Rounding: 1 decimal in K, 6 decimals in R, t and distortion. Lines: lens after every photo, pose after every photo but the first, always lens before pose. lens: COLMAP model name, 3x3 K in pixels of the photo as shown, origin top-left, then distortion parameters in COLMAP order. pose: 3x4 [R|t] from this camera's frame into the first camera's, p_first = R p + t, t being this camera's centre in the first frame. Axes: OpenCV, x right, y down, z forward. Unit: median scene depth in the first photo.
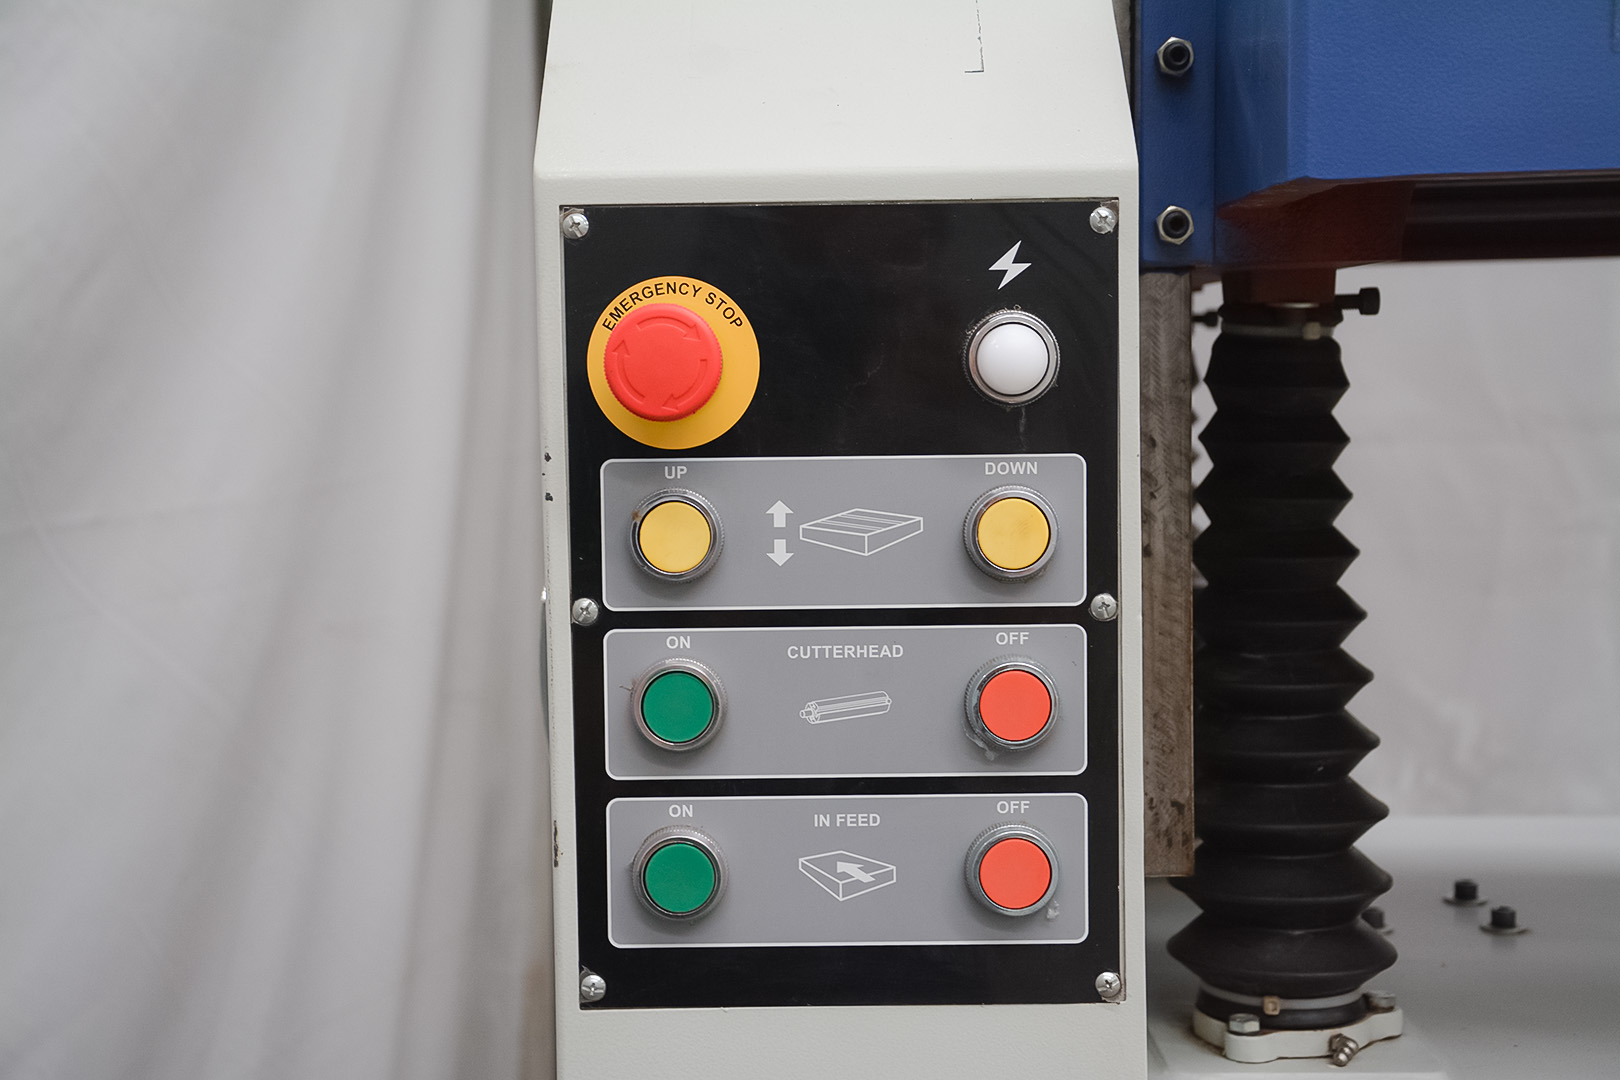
lens RADIAL K [[2474.1, 0, 810.5], [0, 2474.1, 566.3], [0, 0, 1]] dist [0.164127, 0.111282]
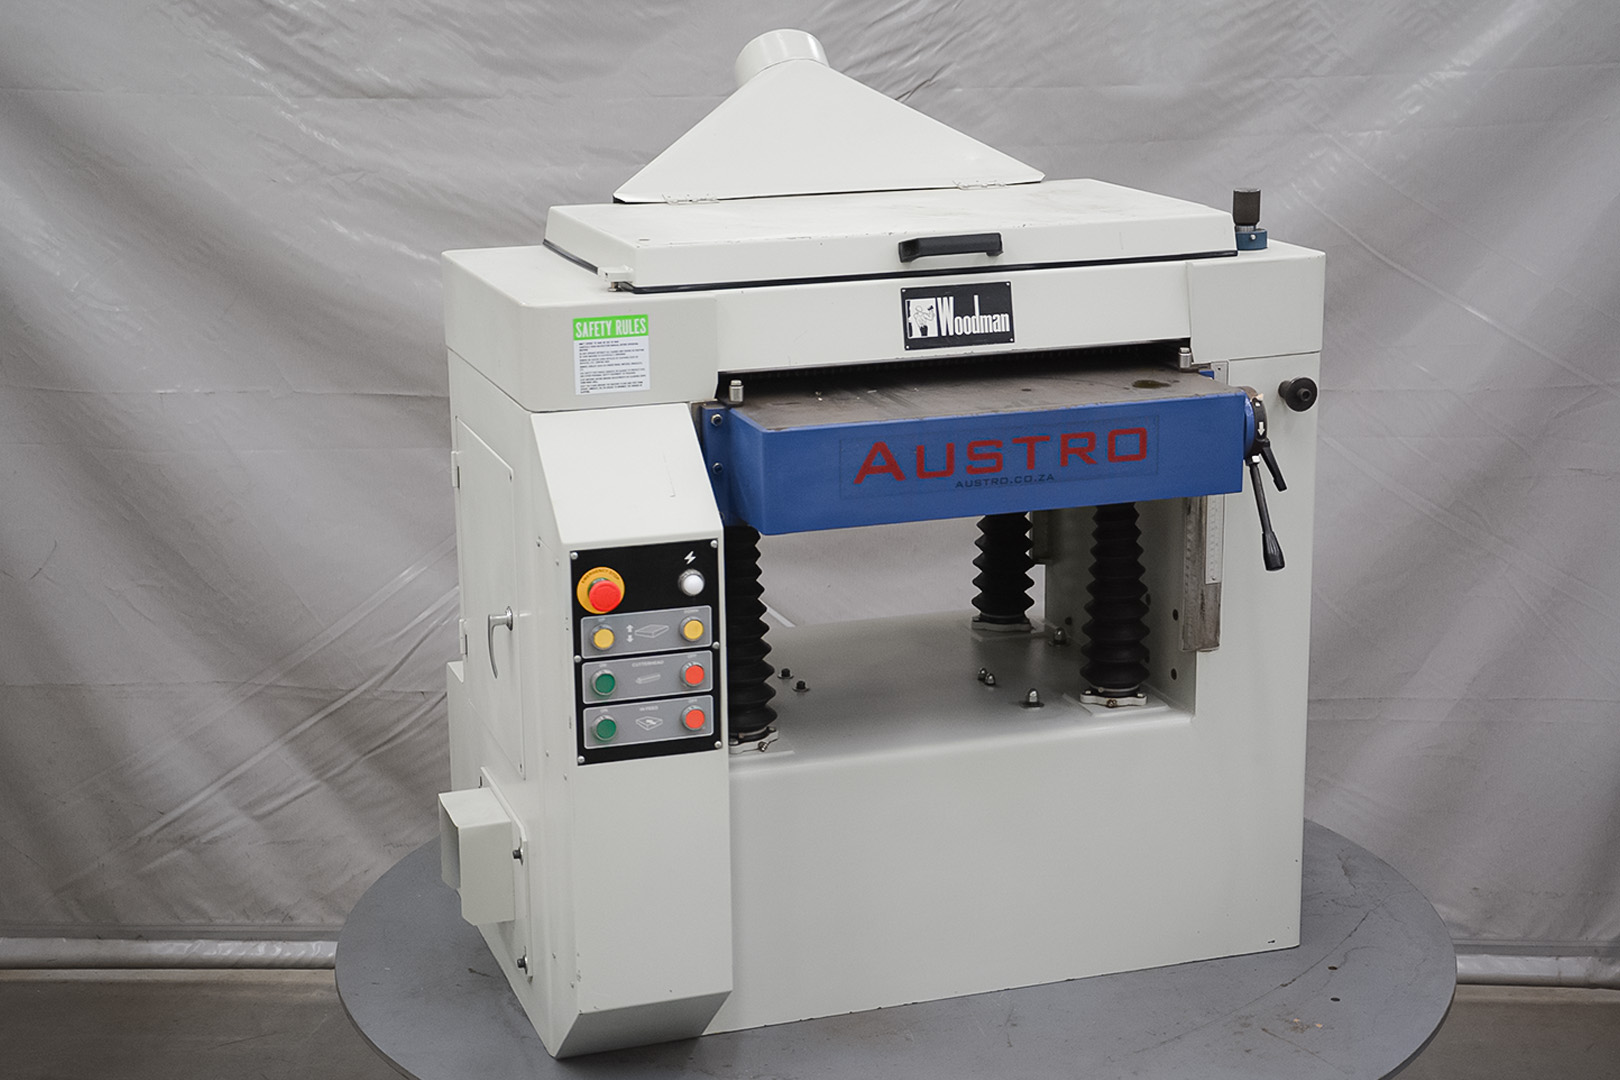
lens RADIAL K [[2617.1, 0, 805.1], [0, 2617.1, 554.5], [0, 0, 1]] dist [0.102852, 0.108023]
pose [[0.948912, -0.074114, 0.306713, -0.928613], [0.023709, 0.986024, 0.164910, -0.747466], [-0.314648, -0.149214, 0.937407, -2.632084]]
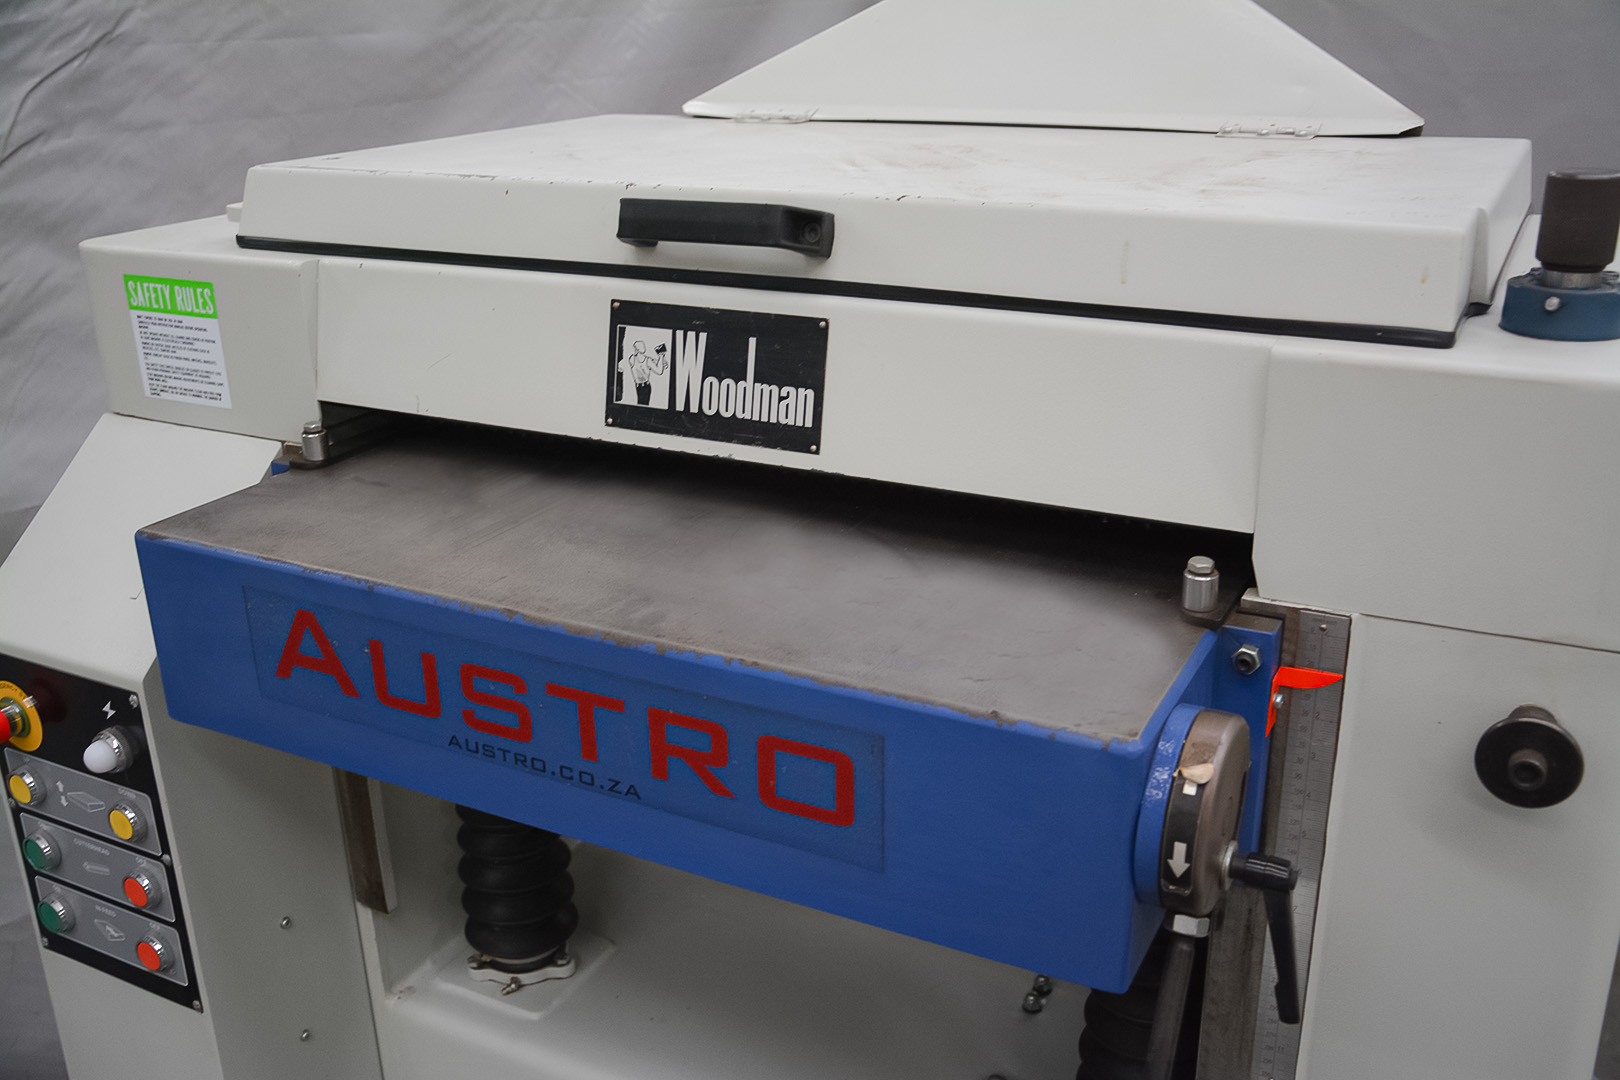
lens RADIAL K [[1491.4, 0, 815.9], [0, 1491.4, 540.4], [0, 0, 1]] dist [-0.090418, 0.141974]
pose [[0.883290, 0.163846, -0.439264, 1.131492], [-0.033760, 0.956740, 0.288980, -0.636950], [0.467610, -0.240424, 0.850610, 0.241832]]
